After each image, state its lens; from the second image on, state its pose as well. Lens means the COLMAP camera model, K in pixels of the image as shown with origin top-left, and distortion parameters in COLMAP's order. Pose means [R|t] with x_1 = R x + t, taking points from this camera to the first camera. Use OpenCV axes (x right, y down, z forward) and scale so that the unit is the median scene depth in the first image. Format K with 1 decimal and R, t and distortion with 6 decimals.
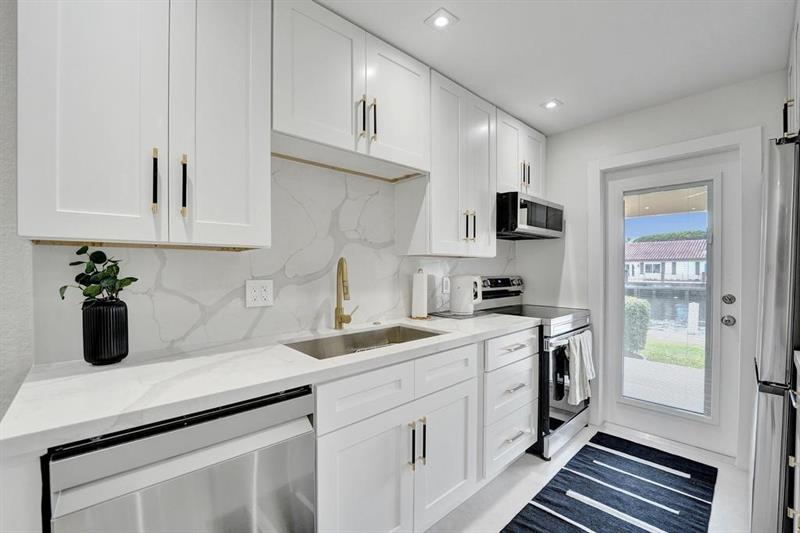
lens RADIAL K [[328.1, 0, 394.5], [0, 328.1, 274.0], [0, 0, 1]] dist [-0.026438, 0.001886]
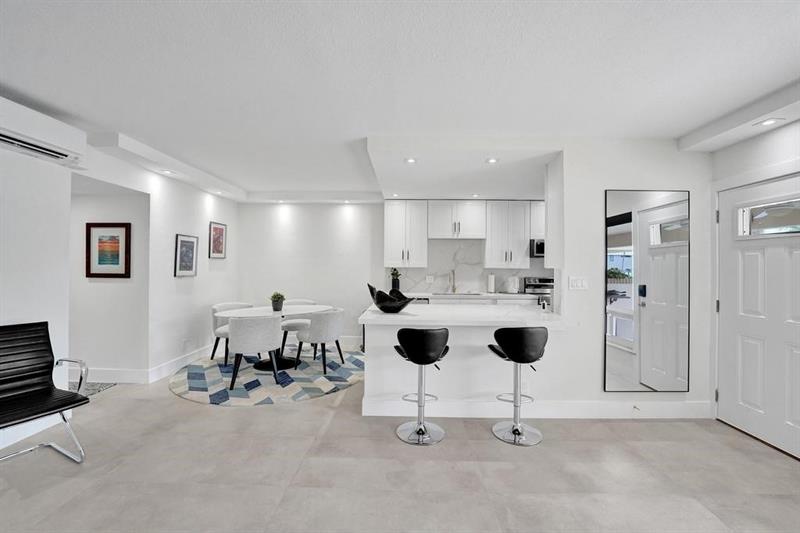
lens RADIAL K [[328.1, 0, 398.5], [0, 328.1, 265.7], [0, 0, 1]] dist [-0.026438, 0.001886]
pose [[0.736907, 0.008676, -0.675938, 1.267069], [-0.020113, 0.999756, -0.009095, -0.036815], [0.675694, 0.020298, 0.736902, -1.342162]]
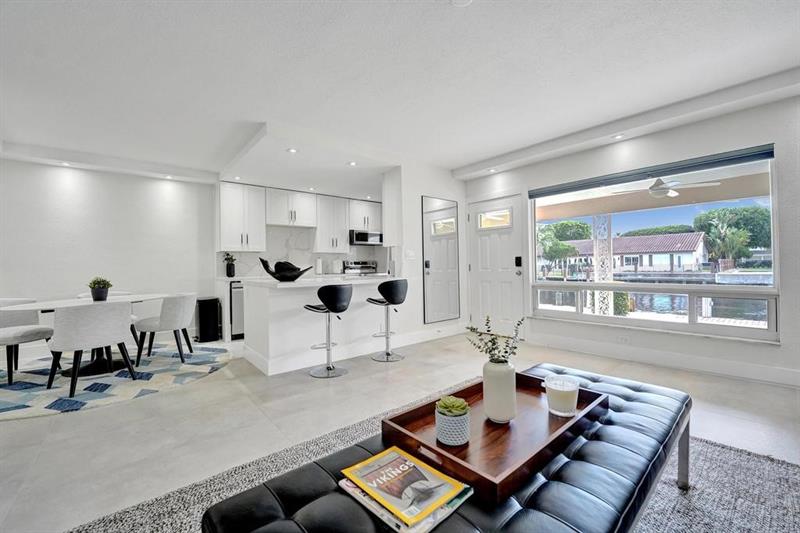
lens RADIAL K [[328.1, 0, 396.4], [0, 328.1, 265.0], [0, 0, 1]] dist [-0.026438, 0.001886]
pose [[0.999661, -0.012207, -0.022991, 0.849891], [0.011817, 0.999785, -0.017027, 0.110923], [0.023194, 0.016750, 0.999591, -1.929621]]
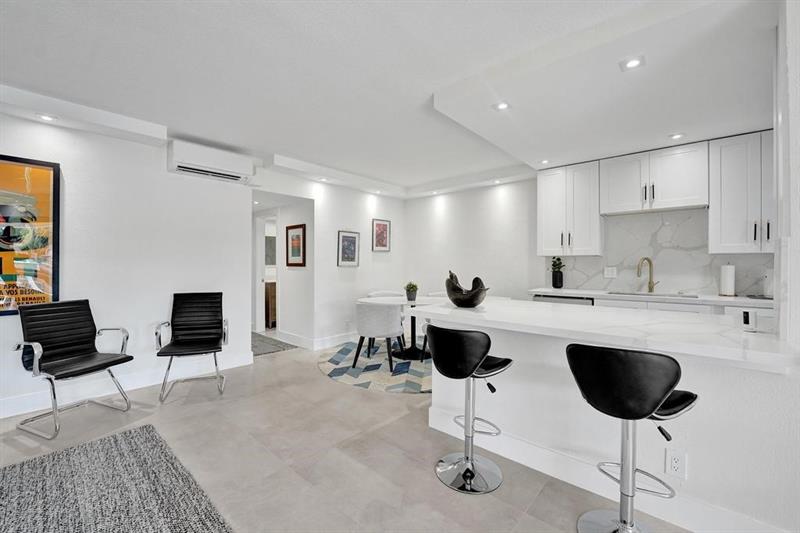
lens RADIAL K [[328.1, 0, 398.2], [0, 328.1, 265.5], [0, 0, 1]] dist [-0.026438, 0.001886]
pose [[0.115402, 0.007860, -0.993288, 1.363533], [-0.015801, 0.999857, 0.006076, 0.012348], [0.993193, 0.014994, 0.115510, -0.654458]]
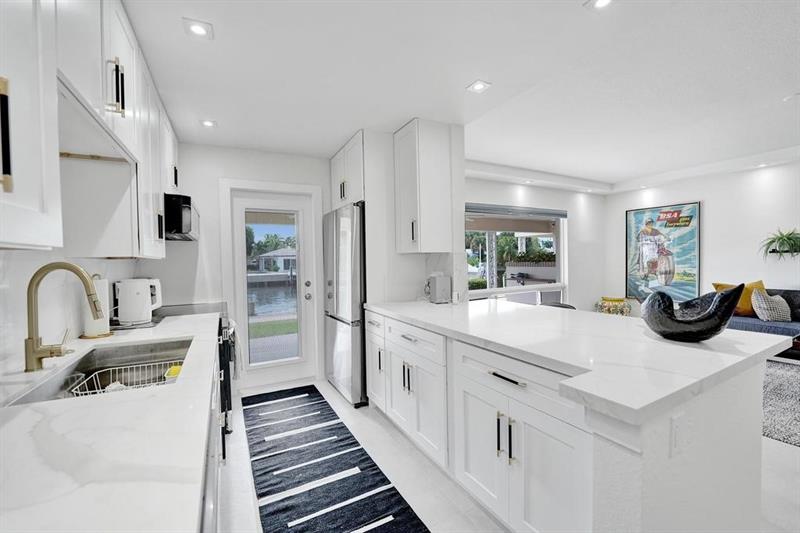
lens RADIAL K [[328.1, 0, 398.4], [0, 328.1, 267.4], [0, 0, 1]] dist [-0.026438, 0.001886]
pose [[0.225977, -0.021808, 0.973888, -0.520568], [0.033956, 0.999318, 0.014499, -0.017202], [-0.973541, 0.029793, 0.226564, 0.132519]]
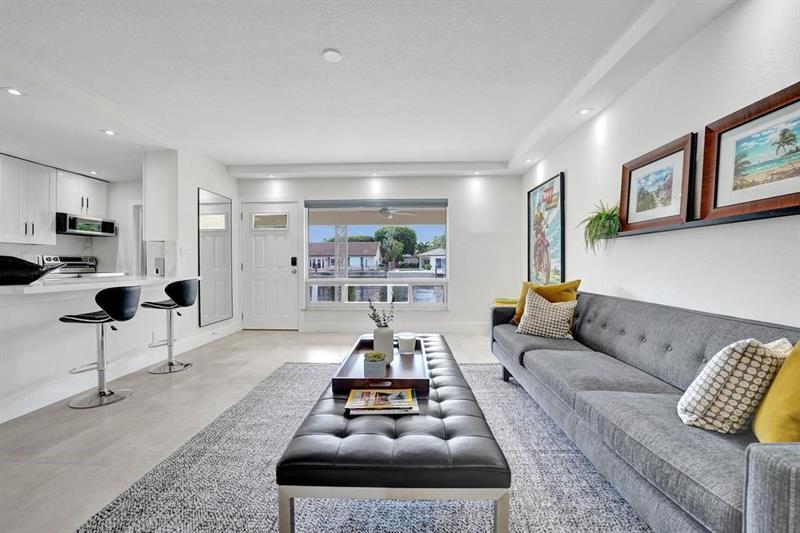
lens RADIAL K [[328.1, 0, 399.8], [0, 328.1, 264.6], [0, 0, 1]] dist [-0.026438, 0.001886]
pose [[0.688294, 0.000110, 0.725432, 0.378568], [0.008060, 0.999937, -0.007799, 0.109289], [-0.725387, 0.011215, 0.688250, -2.003957]]
